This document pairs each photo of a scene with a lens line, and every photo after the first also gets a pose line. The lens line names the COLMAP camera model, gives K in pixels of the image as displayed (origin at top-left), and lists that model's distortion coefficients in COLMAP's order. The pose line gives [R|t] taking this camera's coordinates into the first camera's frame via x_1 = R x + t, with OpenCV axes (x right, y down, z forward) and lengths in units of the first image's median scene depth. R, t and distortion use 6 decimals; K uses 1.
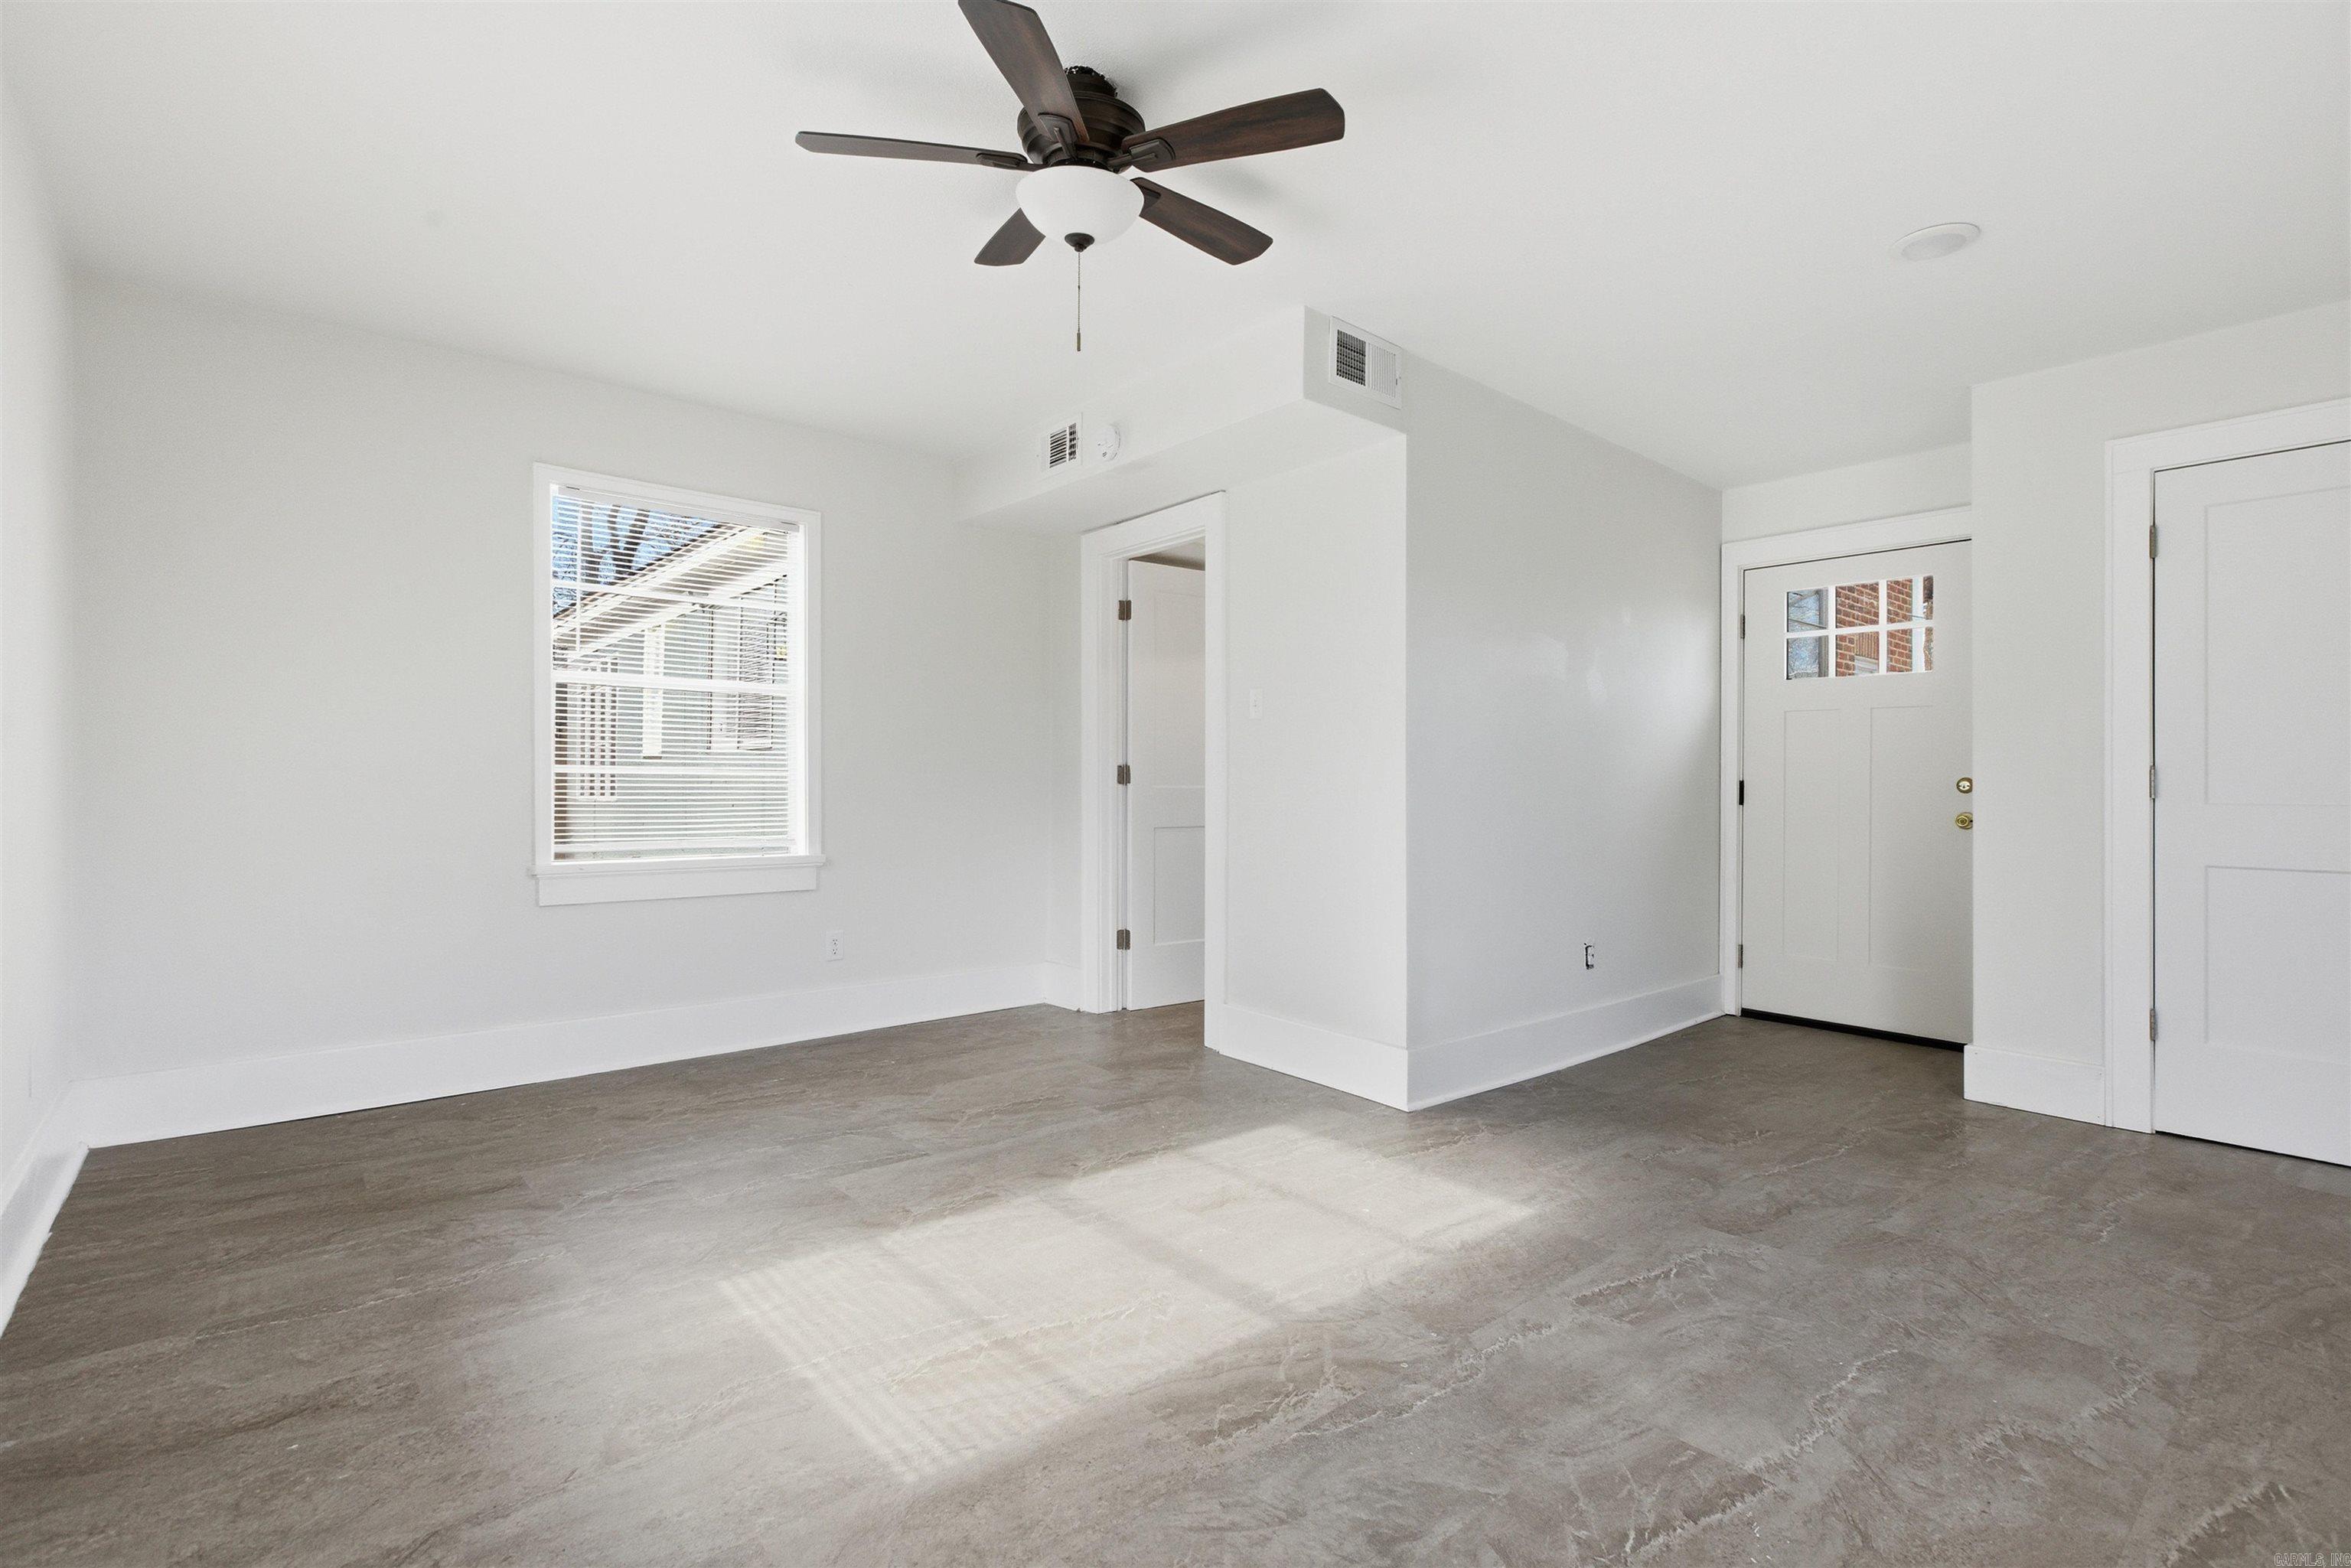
lens RADIAL K [[1071.7, 0, 1175.1], [0, 1071.7, 774.7], [0, 0, 1]] dist [0.002234, 0.000997]
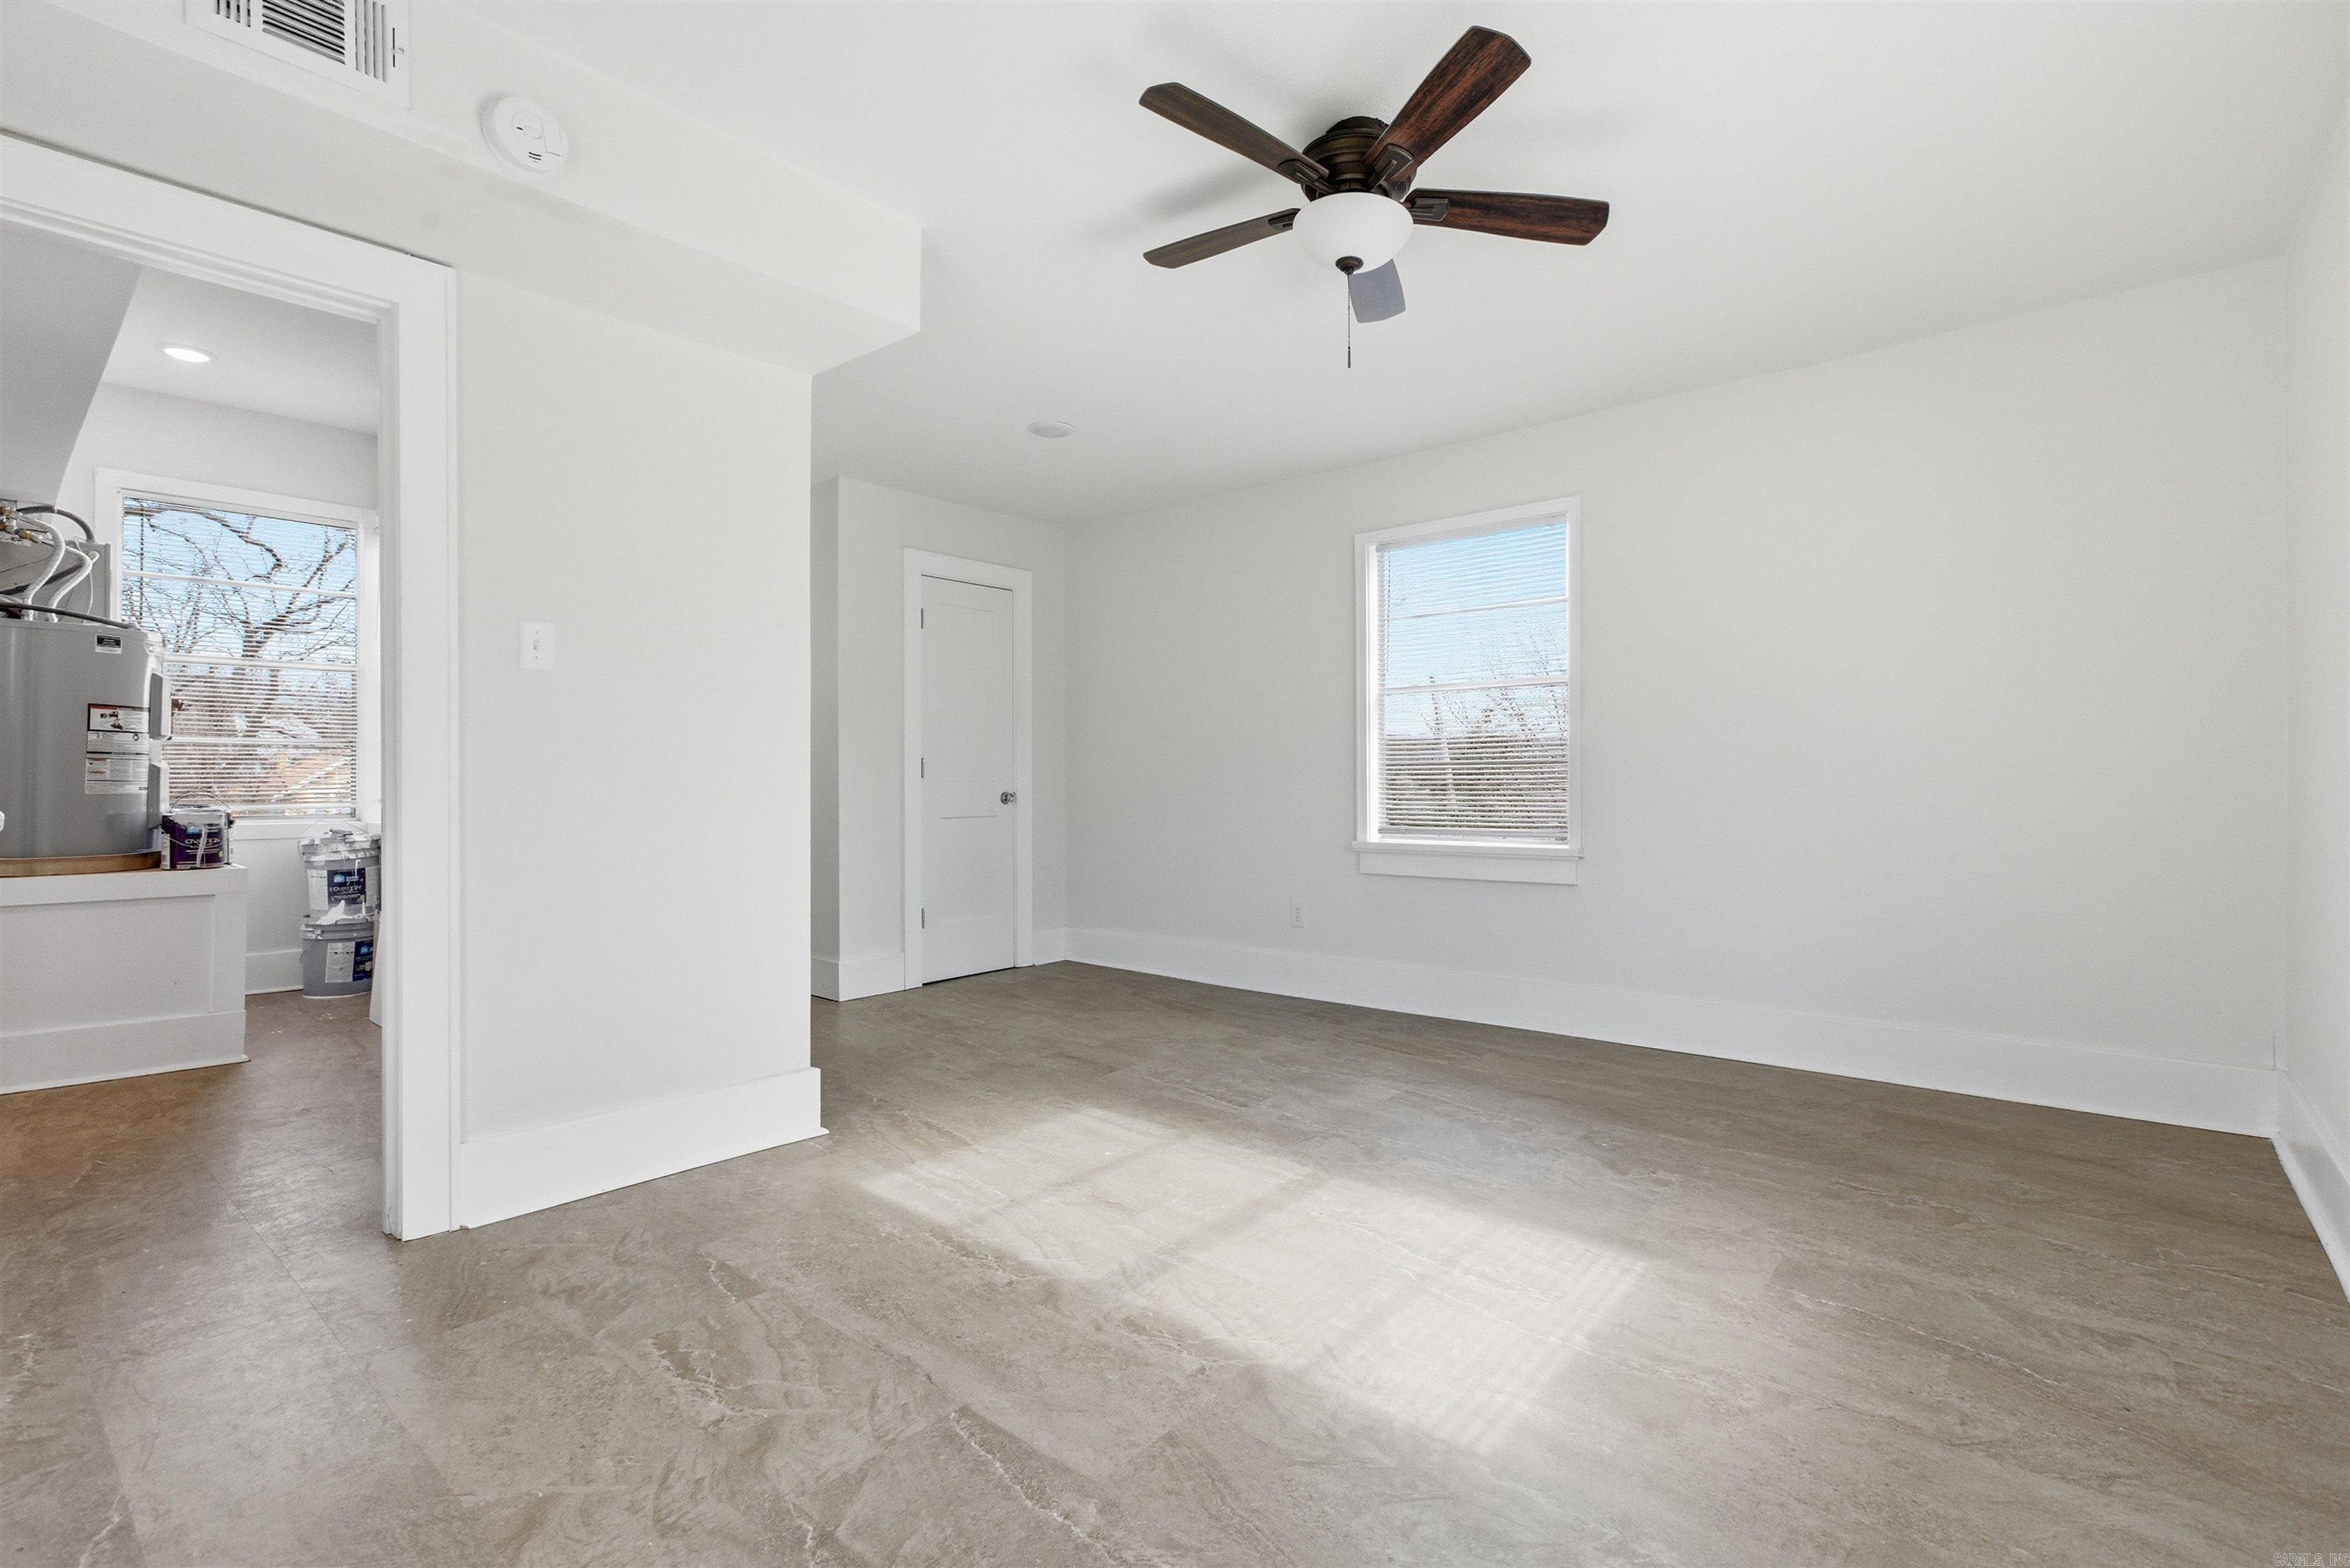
lens RADIAL K [[1071.2, 0, 1170.4], [0, 1071.2, 785.3], [0, 0, 1]] dist [0.002234, 0.000997]
pose [[-0.159065, -0.012552, 0.987188, -0.972262], [-0.011454, 0.999875, 0.010868, 0.010905], [-0.987202, -0.009579, -0.159189, 1.169290]]
